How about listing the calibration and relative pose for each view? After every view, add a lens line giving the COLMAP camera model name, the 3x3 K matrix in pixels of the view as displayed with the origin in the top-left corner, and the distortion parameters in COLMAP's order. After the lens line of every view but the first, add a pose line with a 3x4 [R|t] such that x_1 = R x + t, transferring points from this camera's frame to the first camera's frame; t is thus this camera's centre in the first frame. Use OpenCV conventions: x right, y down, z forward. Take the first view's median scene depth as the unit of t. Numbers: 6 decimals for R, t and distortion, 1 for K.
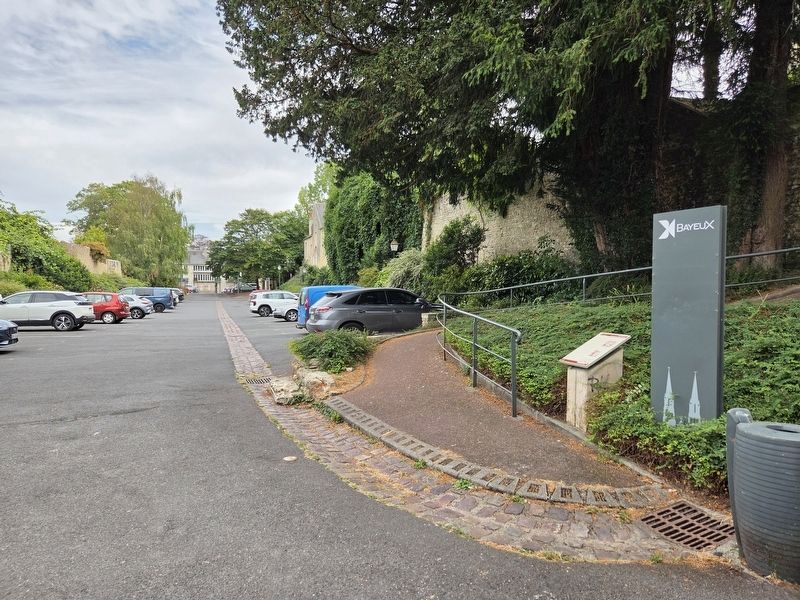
lens RADIAL K [[535.7, 0, 399.8], [0, 535.7, 301.6], [0, 0, 1]] dist [-0.000455, -0.000755]
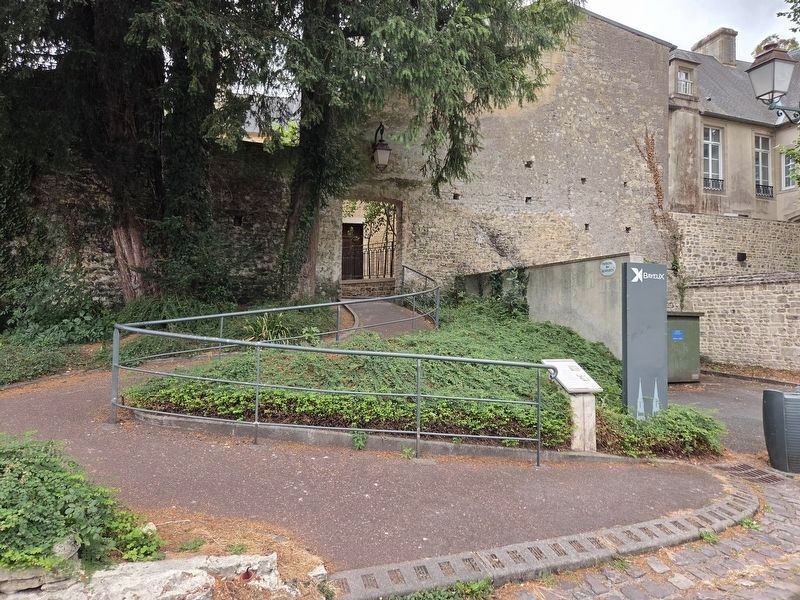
lens RADIAL K [[535.7, 0, 399.9], [0, 535.7, 300.5], [0, 0, 1]] dist [-0.000455, -0.000755]
pose [[0.078796, 0.013182, 0.996804, -0.863535], [-0.003675, 0.999910, -0.012932, -0.052296], [-0.996884, -0.002644, 0.078837, 1.469335]]
